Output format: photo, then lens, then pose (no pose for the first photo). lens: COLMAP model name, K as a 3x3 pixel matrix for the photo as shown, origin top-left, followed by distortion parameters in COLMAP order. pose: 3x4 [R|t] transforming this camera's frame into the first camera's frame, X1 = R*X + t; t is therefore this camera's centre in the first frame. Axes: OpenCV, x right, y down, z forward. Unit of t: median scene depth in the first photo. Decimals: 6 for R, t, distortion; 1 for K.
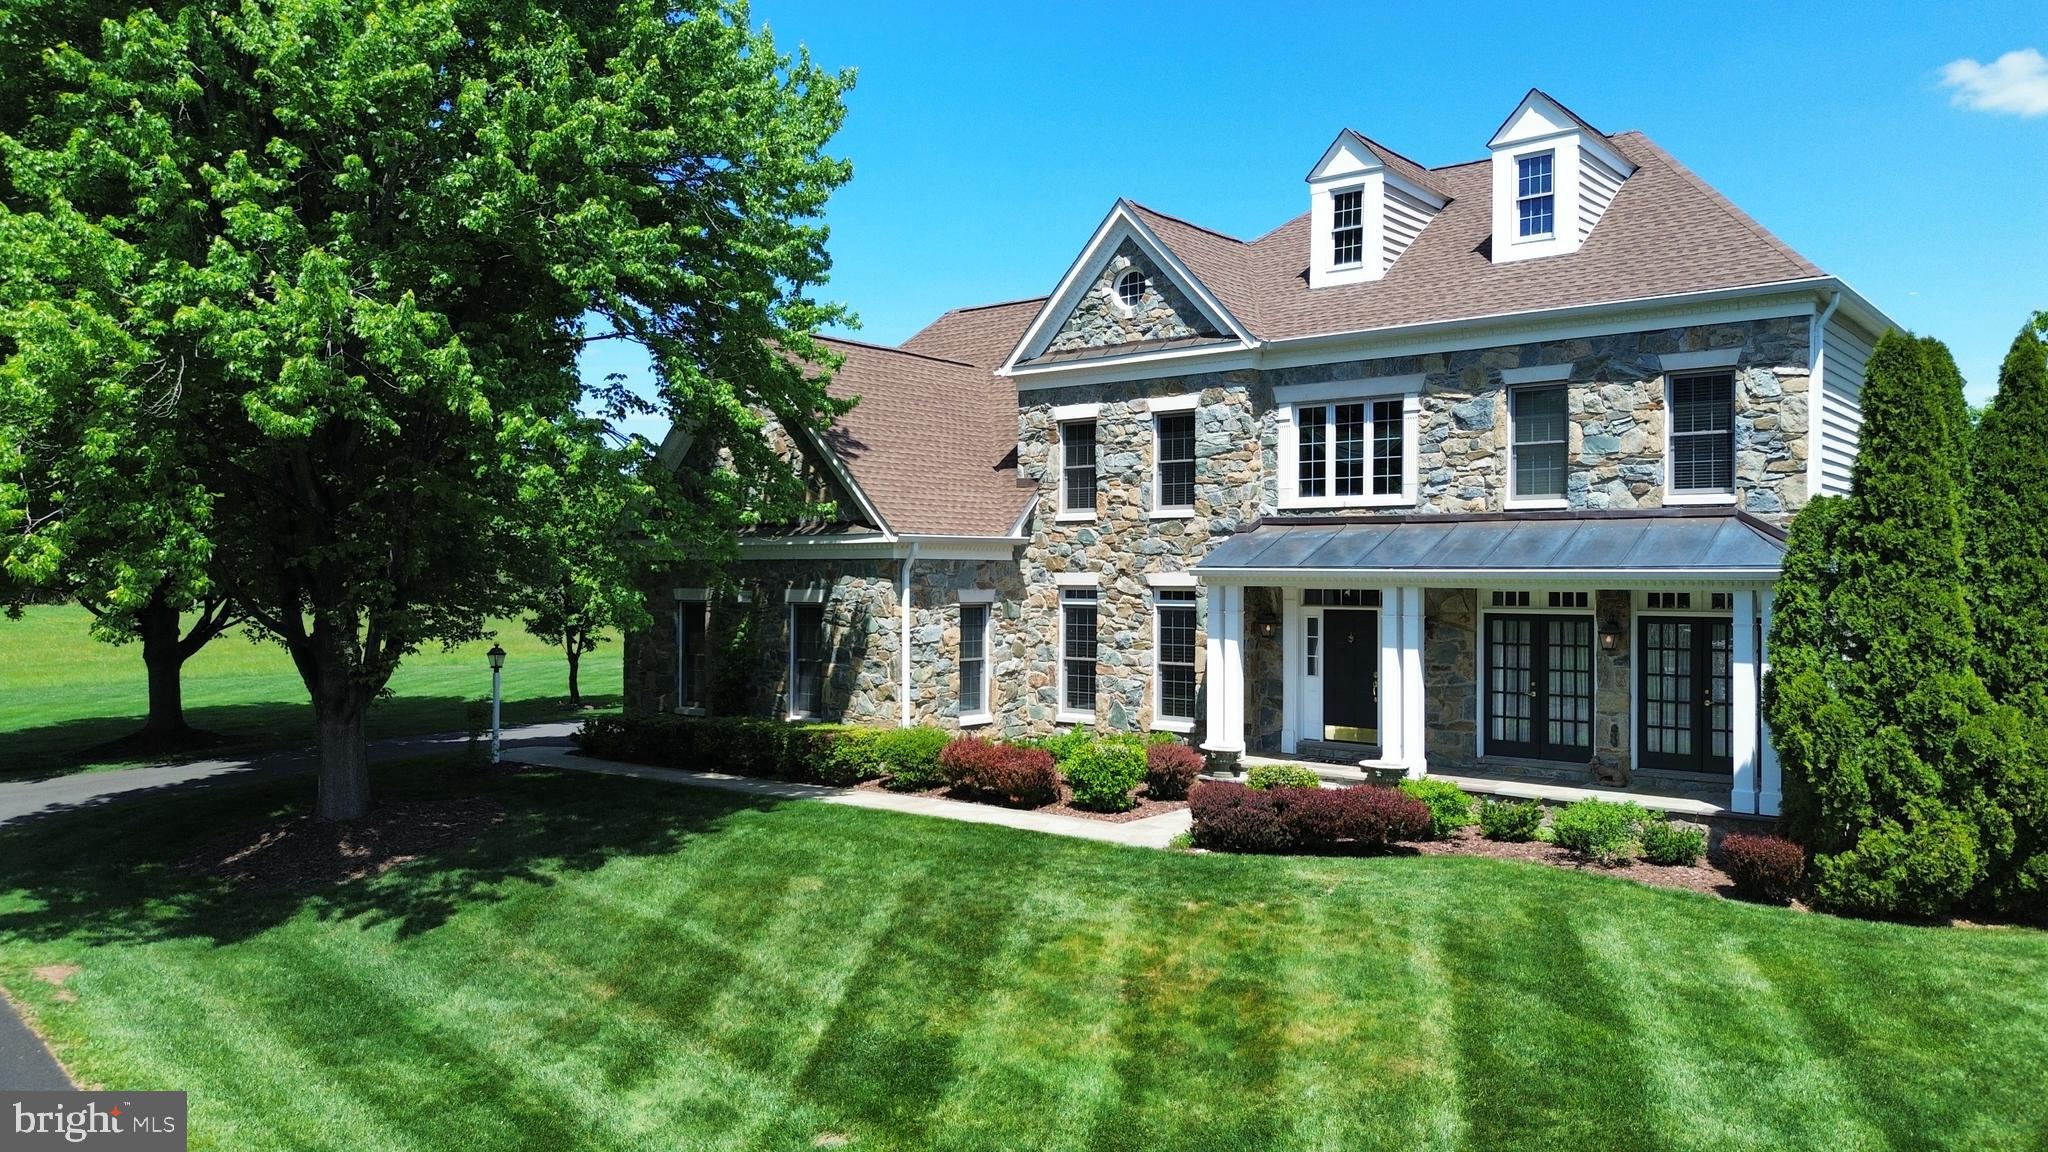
lens RADIAL K [[1435.8, 0, 1030.5], [0, 1435.8, 569.4], [0, 0, 1]] dist [0.109887, -0.112139]
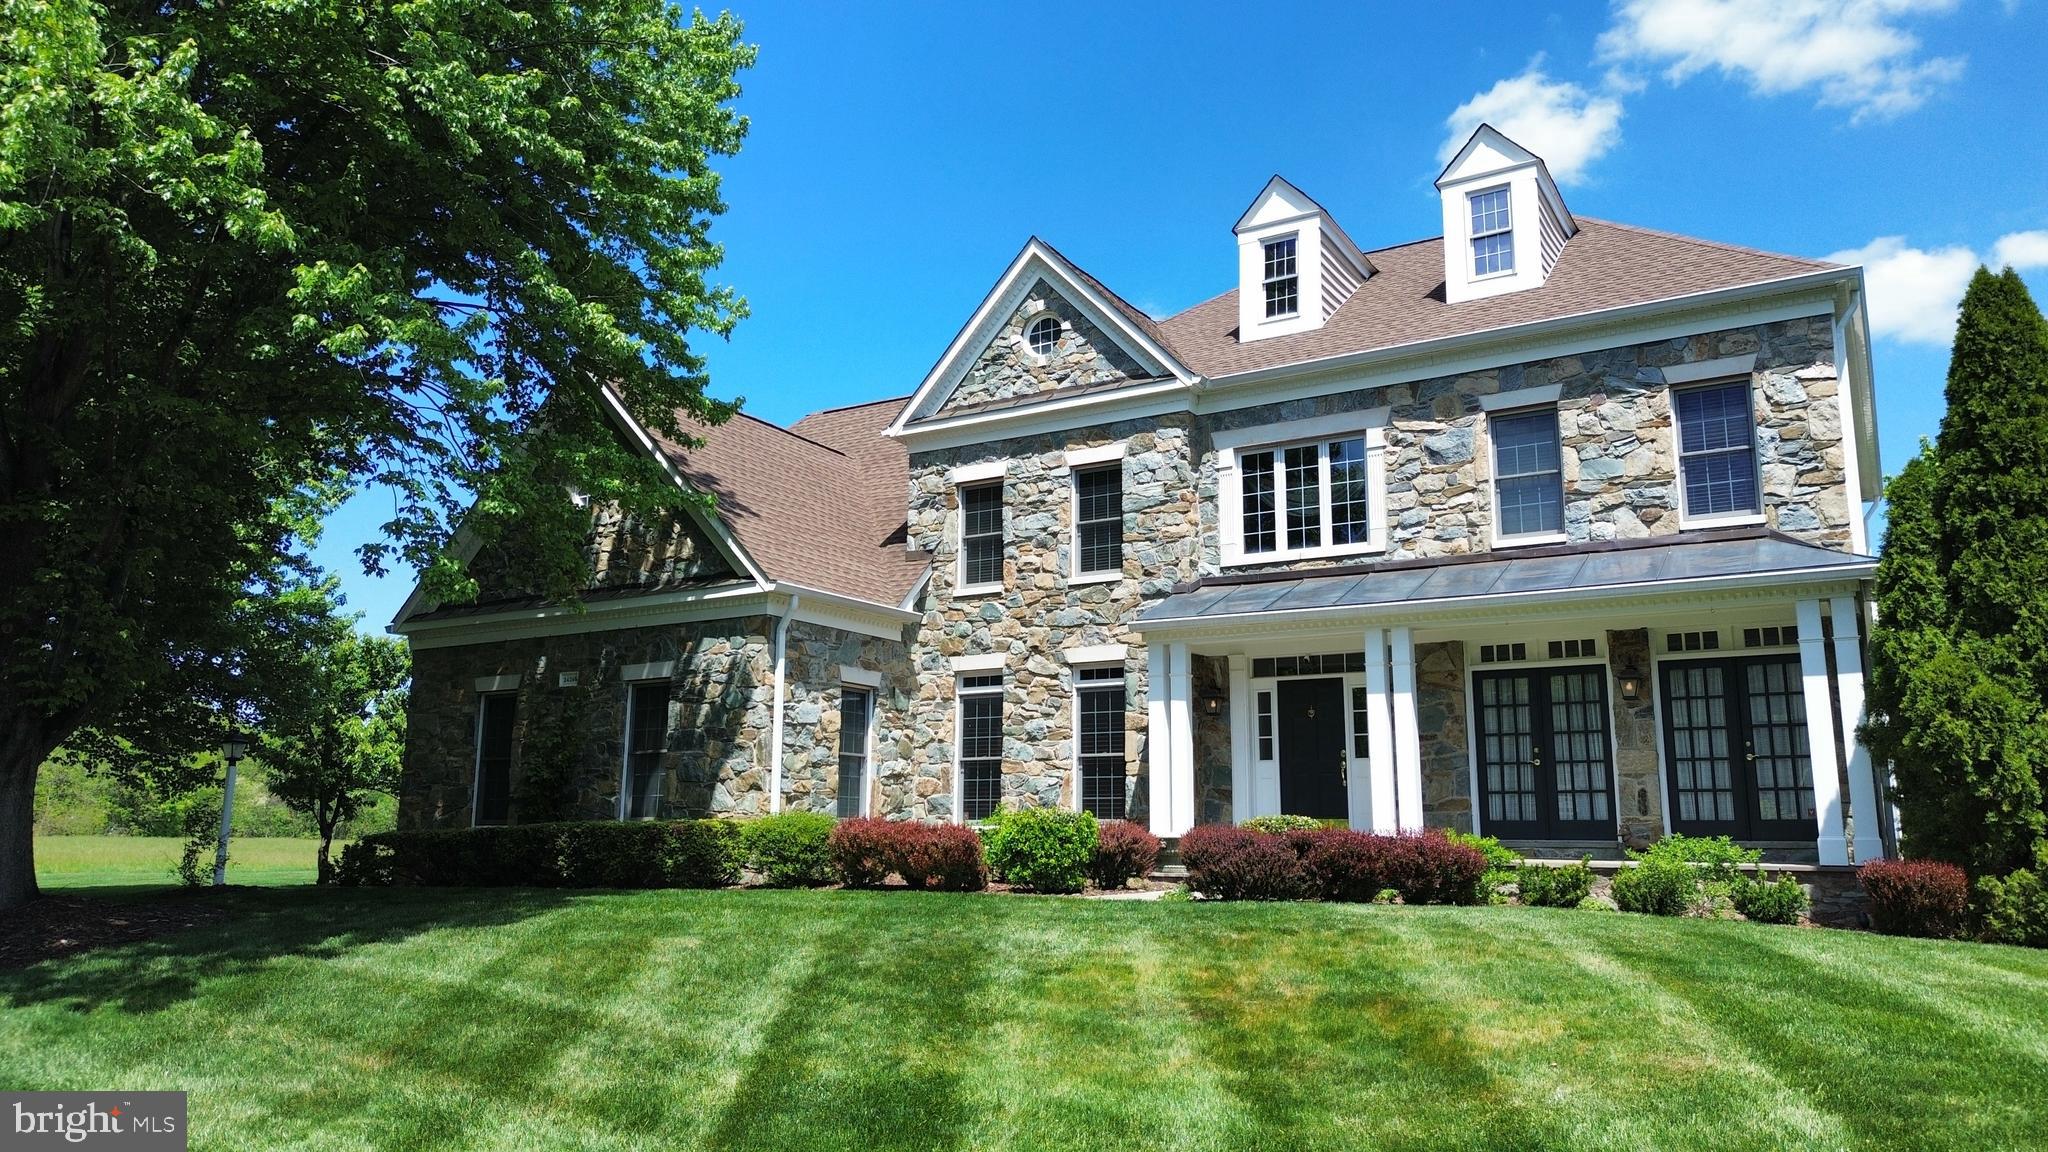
lens RADIAL K [[1435.8, 0, 1030.5], [0, 1435.8, 569.4], [0, 0, 1]] dist [0.109887, -0.112139]
pose [[0.990169, 0.027924, 0.137058, -0.064655], [-0.002791, 0.983619, -0.180239, 0.123907], [-0.139846, 0.178085, 0.974027, 0.184755]]
